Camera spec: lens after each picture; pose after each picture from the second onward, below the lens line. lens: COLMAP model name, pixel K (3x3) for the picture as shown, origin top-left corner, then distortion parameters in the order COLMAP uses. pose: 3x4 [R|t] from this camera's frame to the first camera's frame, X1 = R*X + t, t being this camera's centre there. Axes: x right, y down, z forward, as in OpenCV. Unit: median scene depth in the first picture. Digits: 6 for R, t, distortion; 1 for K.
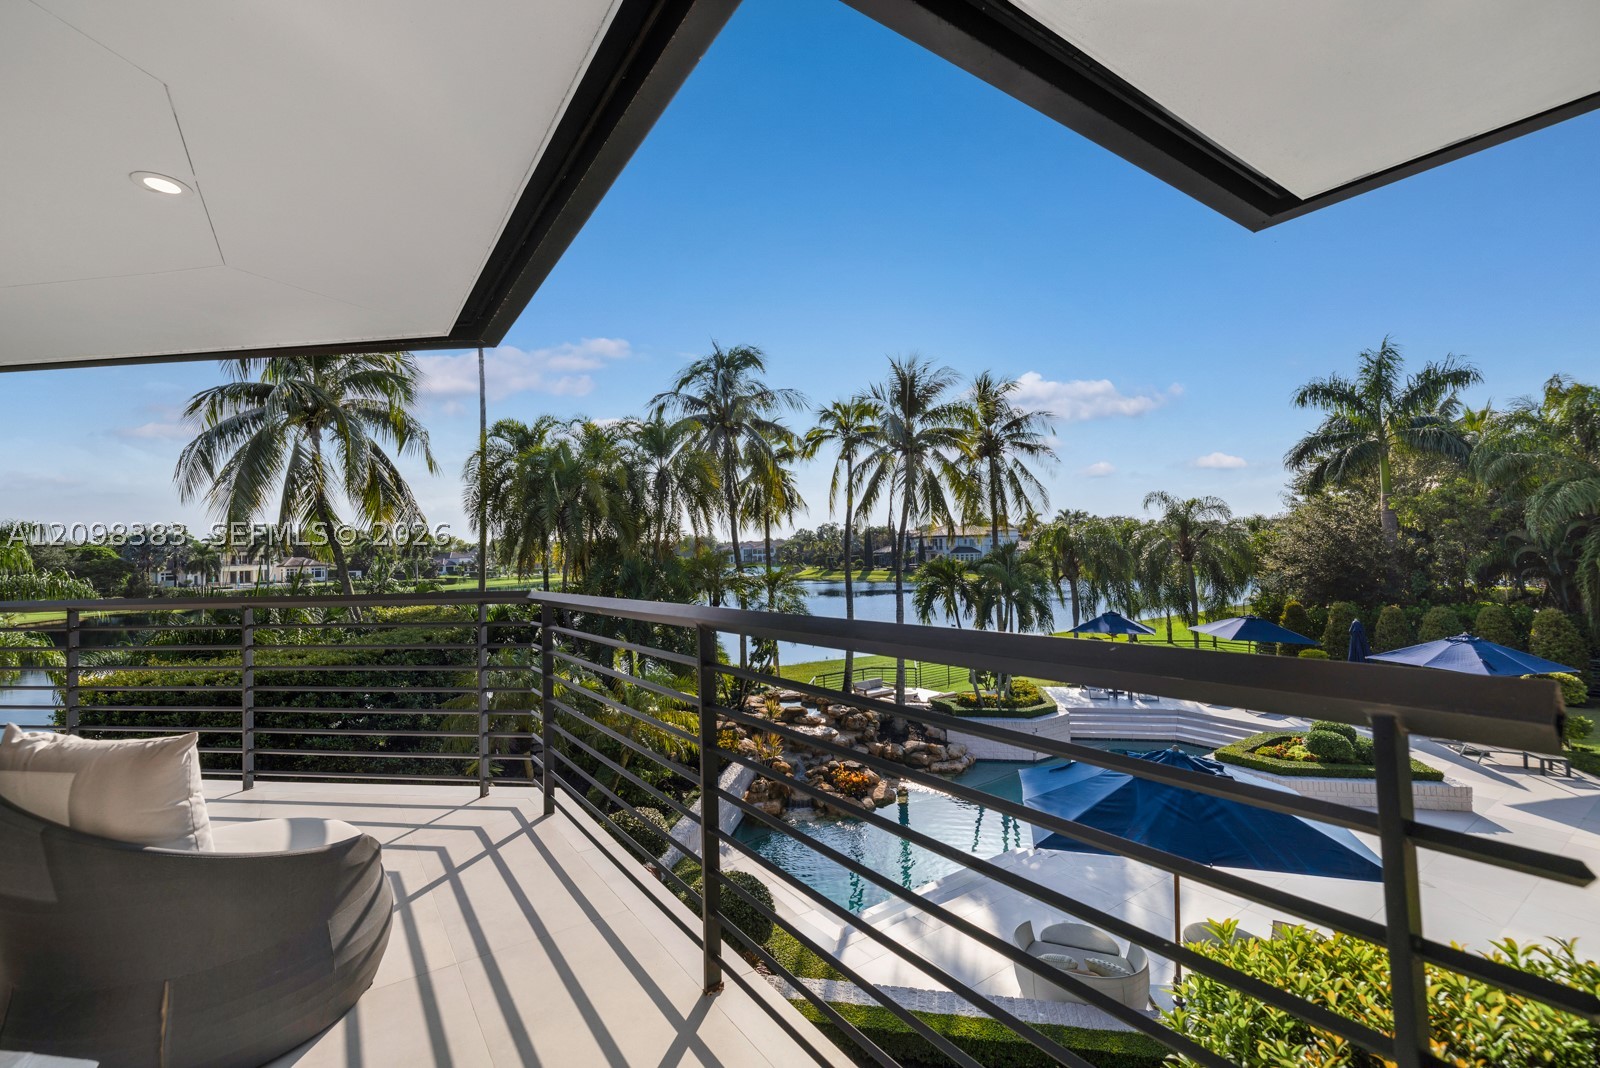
lens RADIAL K [[681.5, 0, 801.2], [0, 681.5, 517.0], [0, 0, 1]] dist [-0.000325, -0.000486]
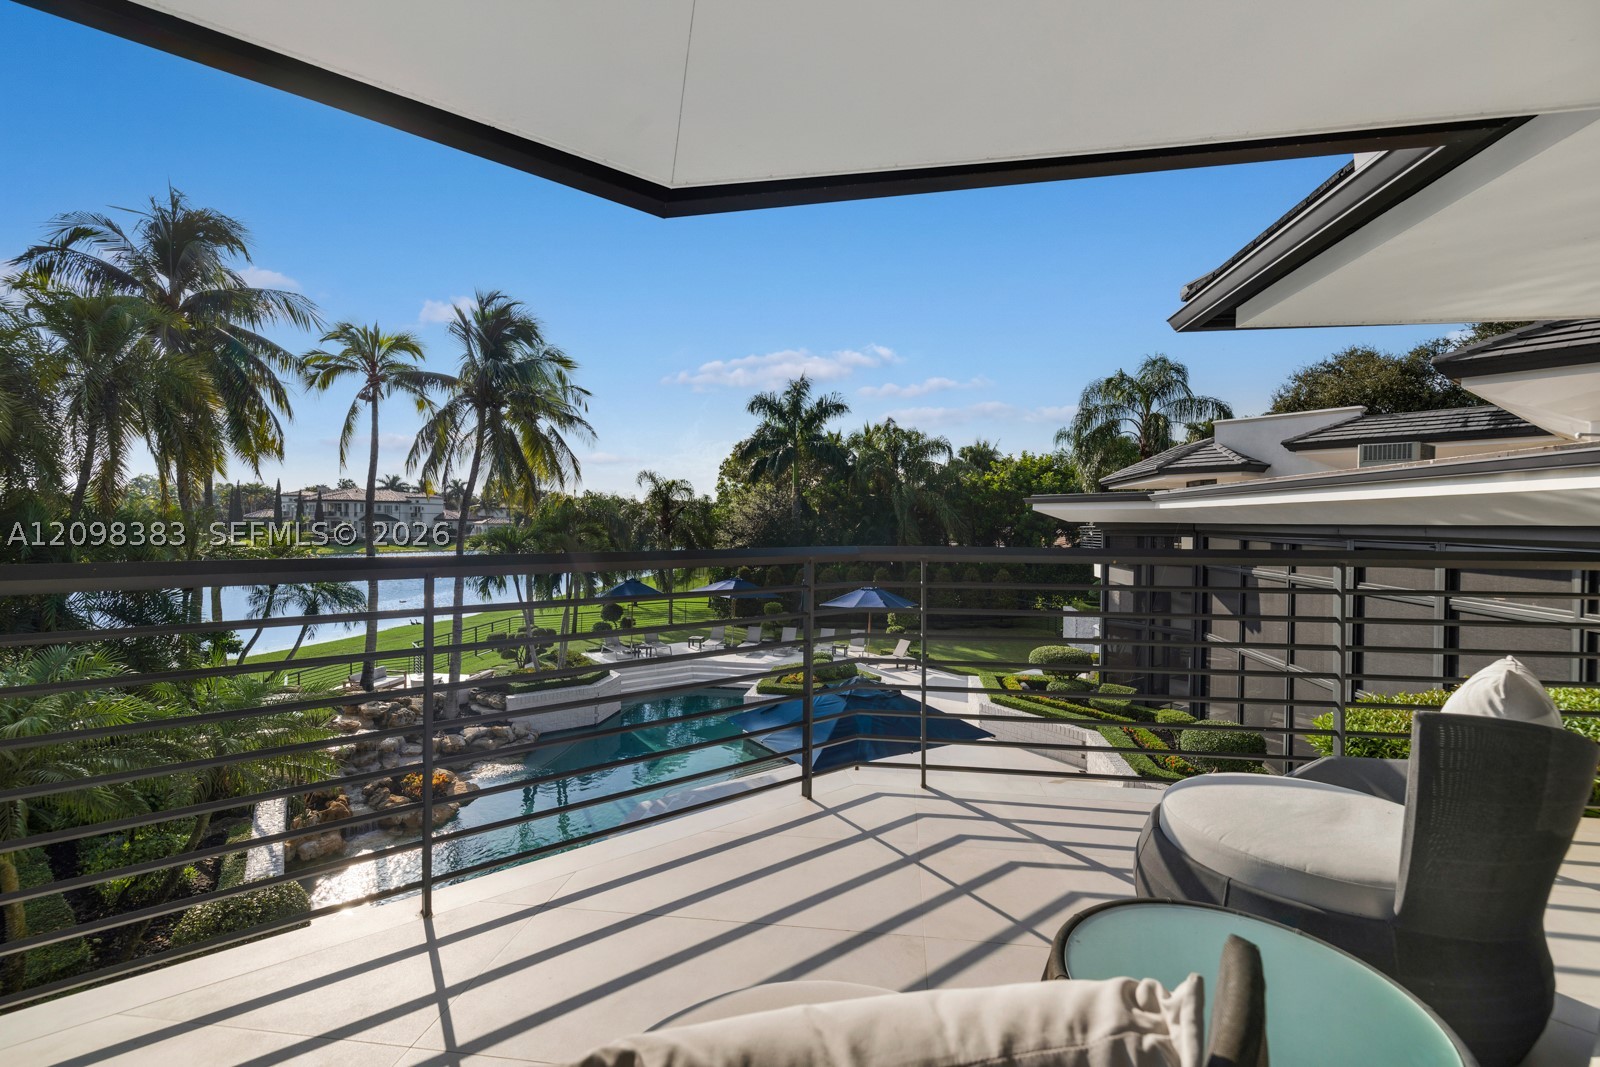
lens RADIAL K [[681.5, 0, 801.2], [0, 681.5, 516.5], [0, 0, 1]] dist [-0.000325, -0.000486]
pose [[0.690858, 0.034001, 0.722191, -0.133759], [-0.063233, 0.997907, 0.013507, 0.008042], [-0.720220, -0.054998, 0.691562, 0.057617]]
